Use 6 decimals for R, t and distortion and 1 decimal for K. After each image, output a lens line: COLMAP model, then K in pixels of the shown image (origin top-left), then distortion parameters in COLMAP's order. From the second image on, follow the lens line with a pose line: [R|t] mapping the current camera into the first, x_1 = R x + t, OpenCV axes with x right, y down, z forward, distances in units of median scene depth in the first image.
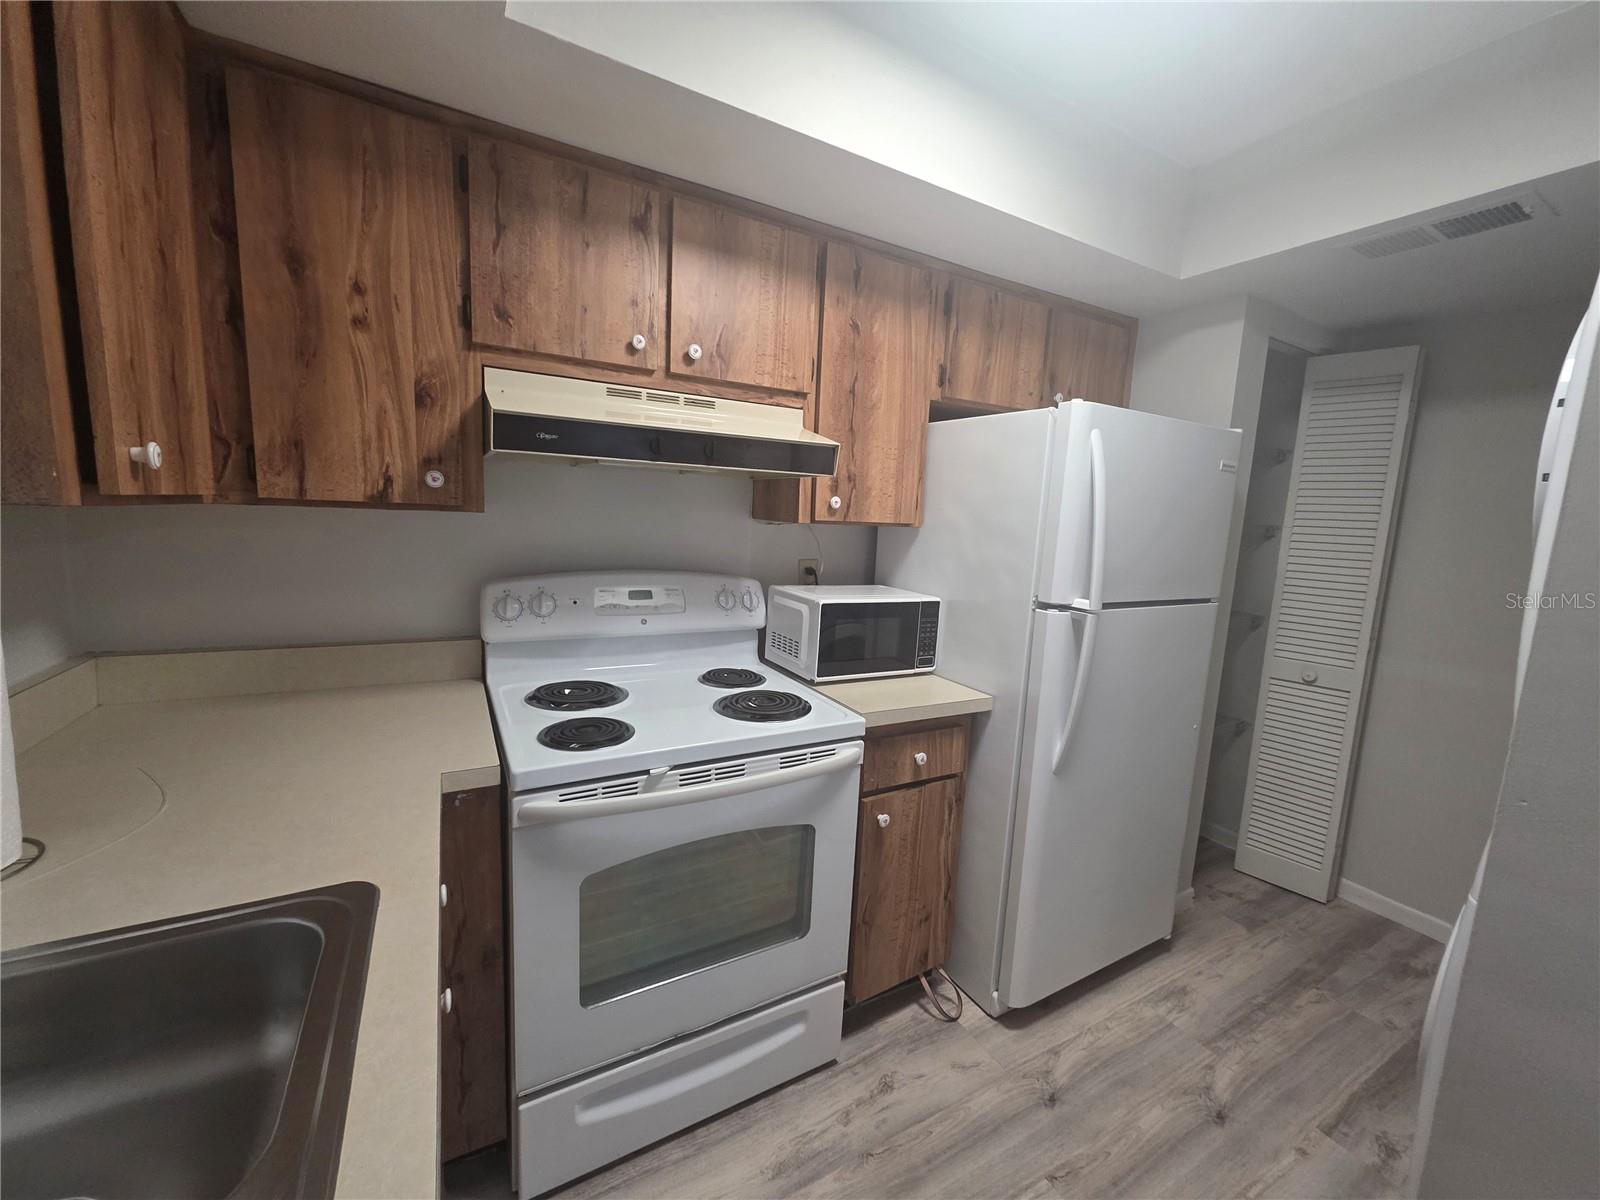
lens RADIAL K [[637.4, 0, 805.4], [0, 637.4, 598.9], [0, 0, 1]] dist [-0.000762, 0.000304]
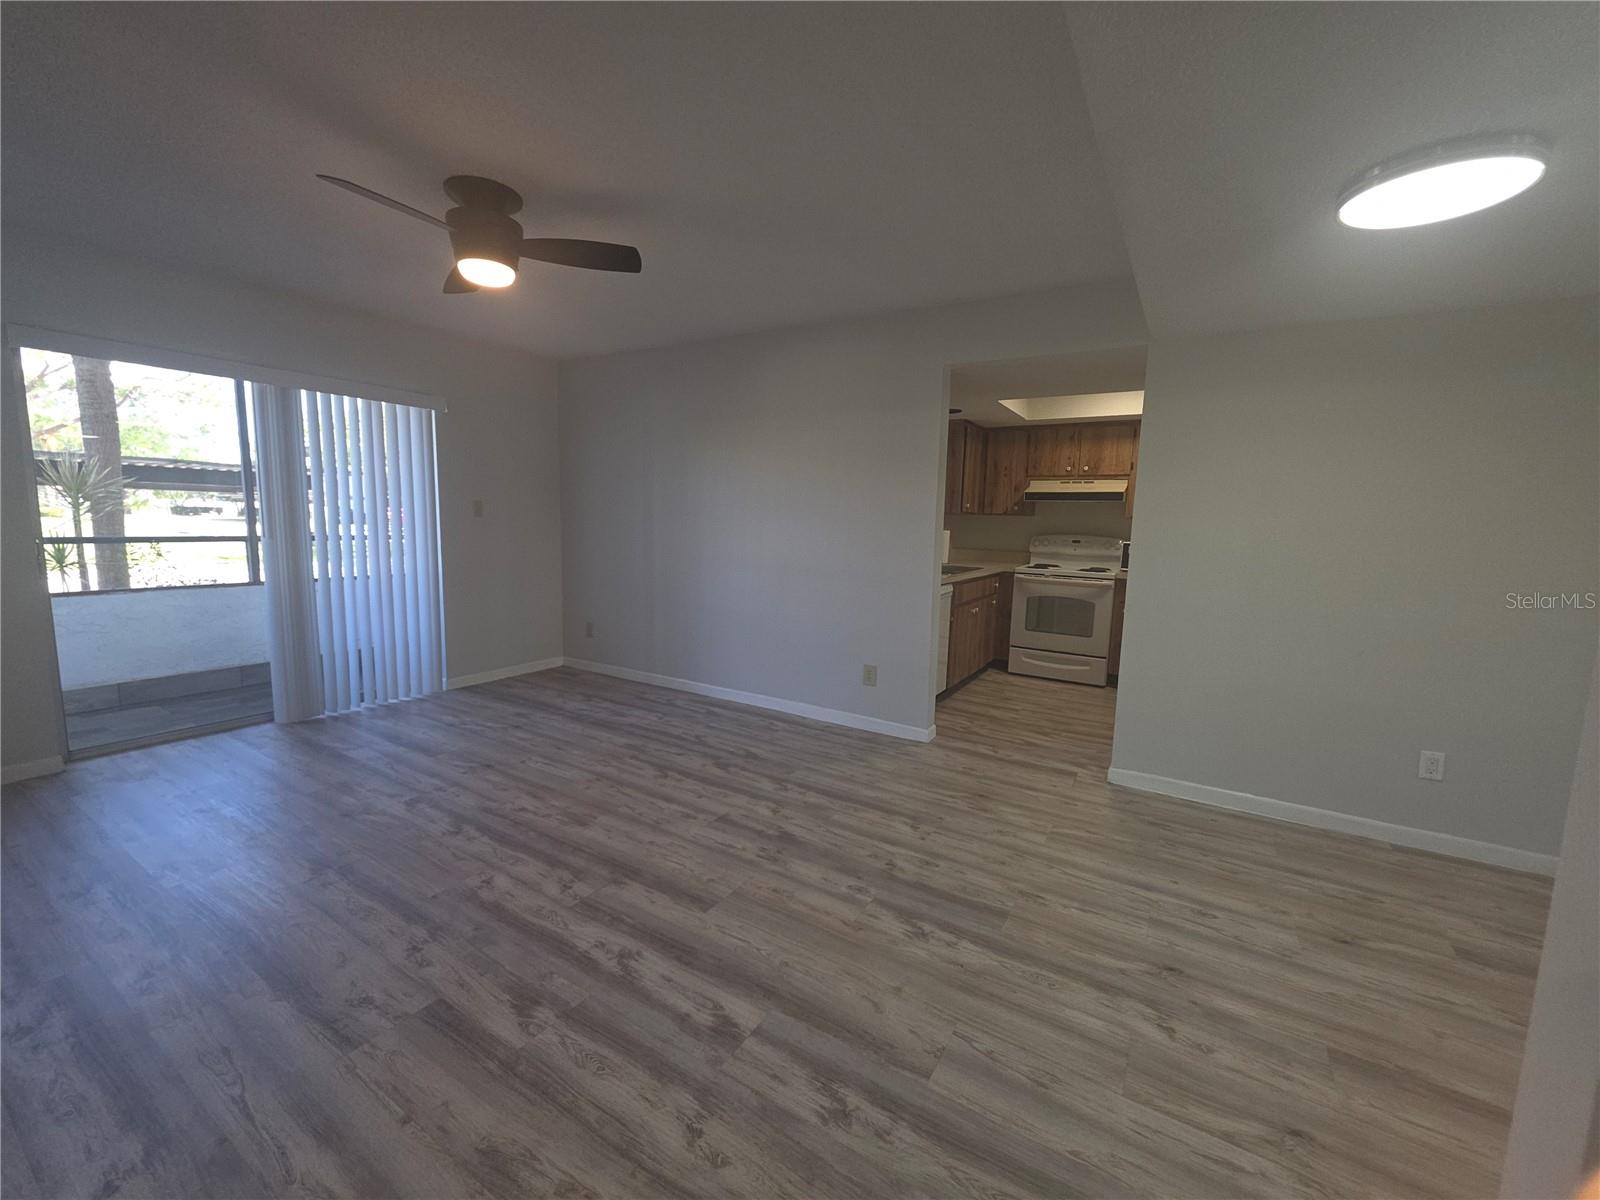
lens RADIAL K [[639.1, 0, 807.2], [0, 639.1, 598.7], [0, 0, 1]] dist [-0.000589, -0.000260]
pose [[0.484204, 0.075005, -0.871734, 2.238807], [-0.124392, 0.992100, 0.016268, 0.462595], [0.866068, 0.100560, 0.489709, -2.005893]]
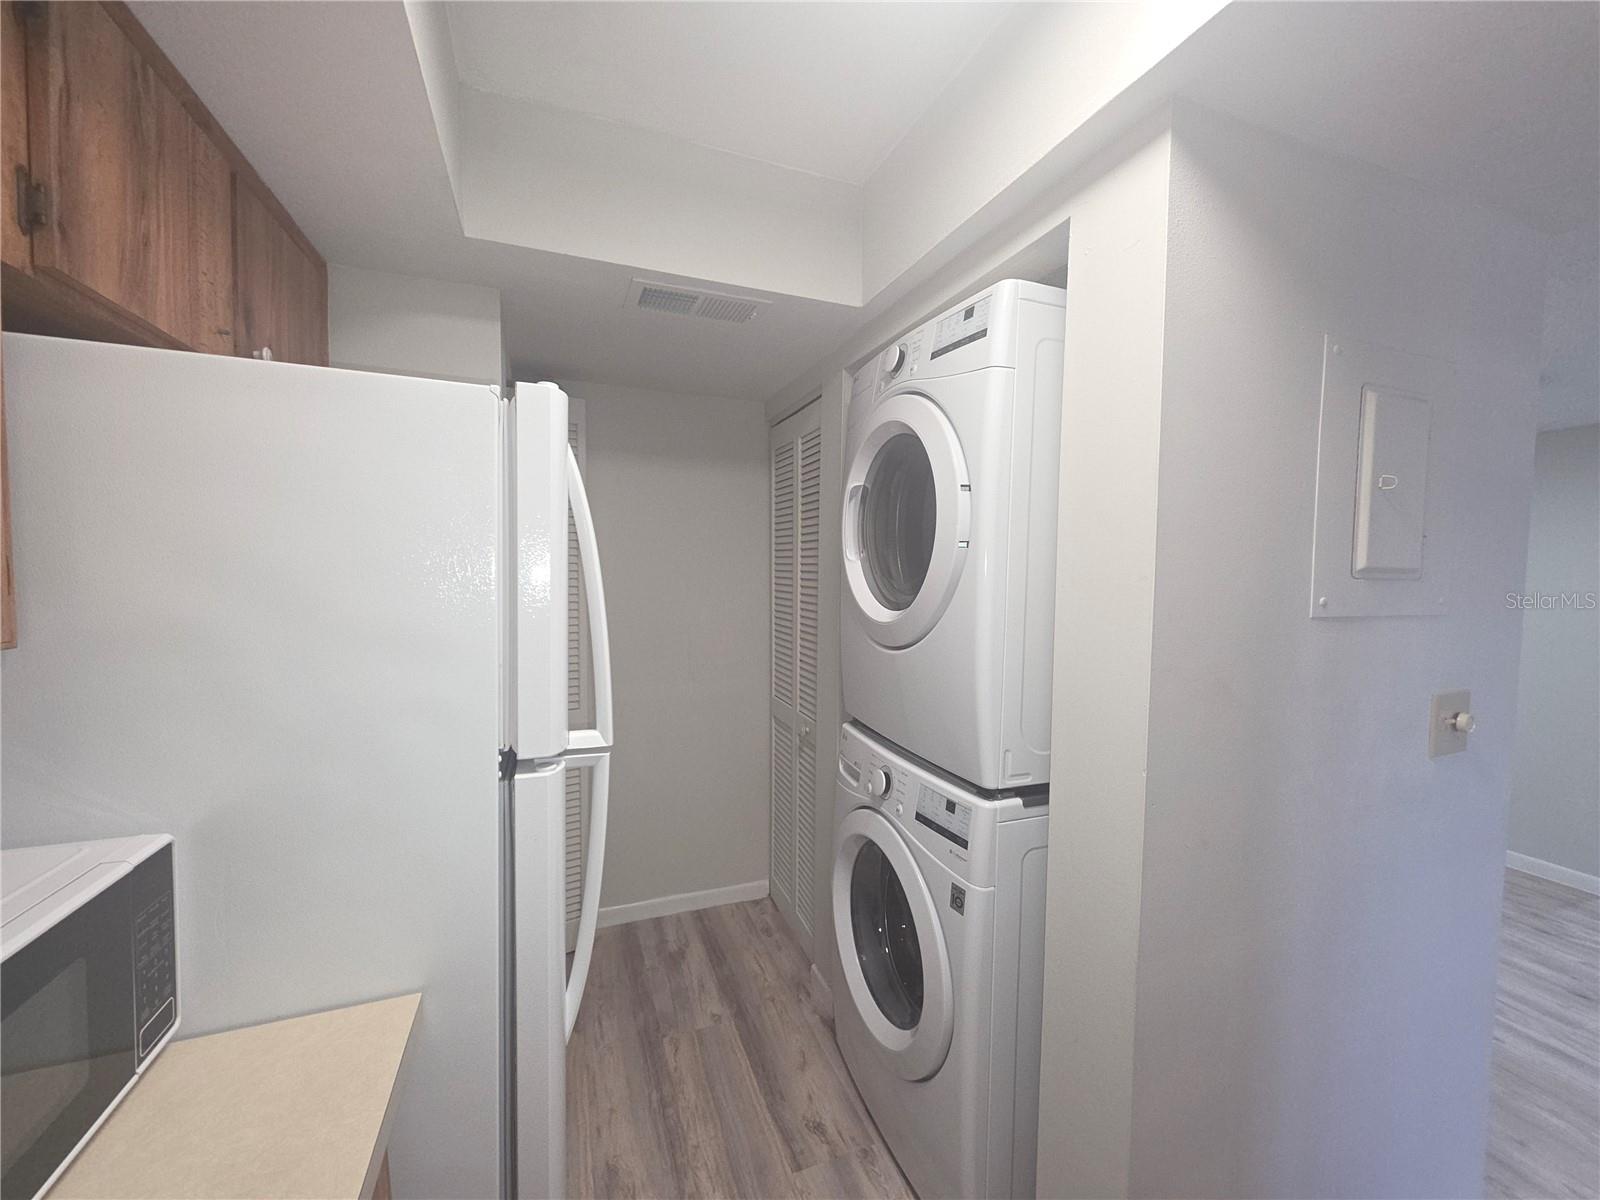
lens RADIAL K [[637.4, 0, 805.4], [0, 637.4, 598.9], [0, 0, 1]] dist [-0.000762, 0.000304]
pose [[0.148875, -0.094529, 0.984327, -0.102804], [0.134297, 0.988131, 0.074582, -0.143473], [-0.979694, 0.121088, 0.159803, 0.737212]]
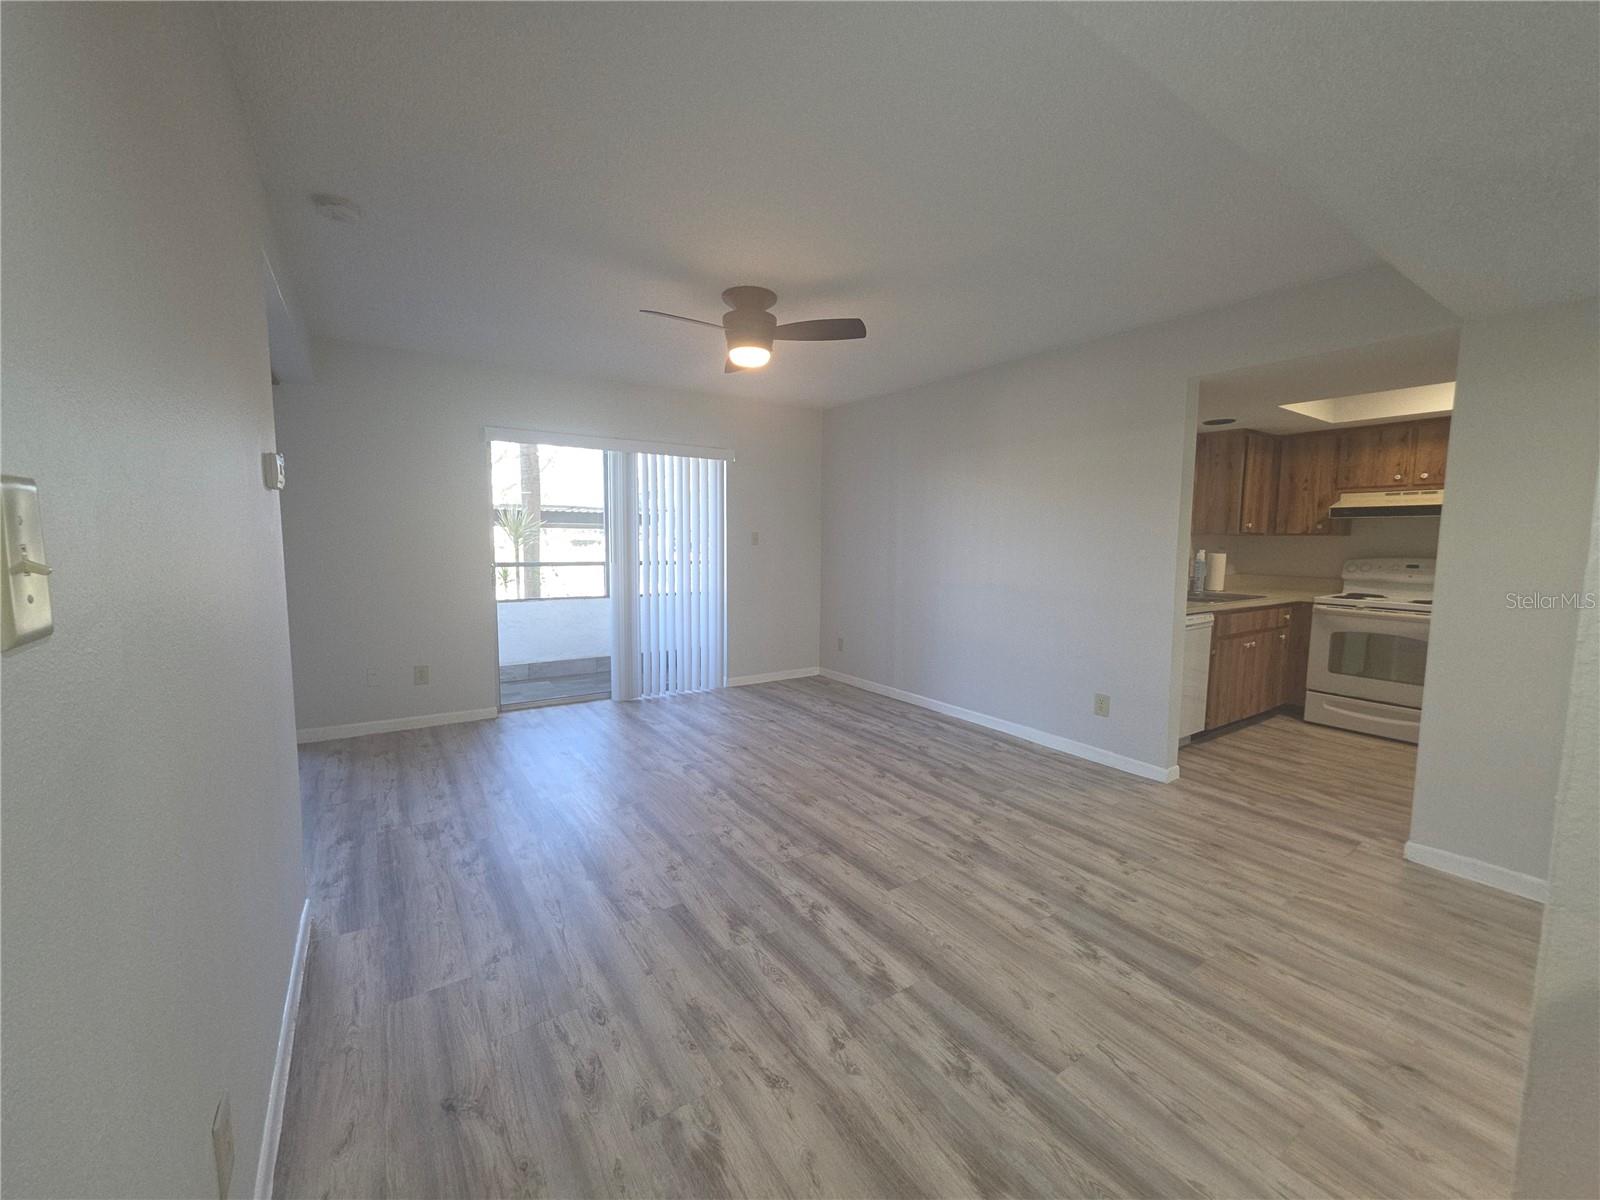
lens RADIAL K [[639.1, 0, 807.2], [0, 639.1, 598.7], [0, 0, 1]] dist [-0.000589, -0.000260]
pose [[0.077991, 0.047297, -0.995831, 2.493044], [-0.144426, 0.988873, 0.035655, 0.450225], [0.986437, 0.141043, 0.083954, -1.880290]]
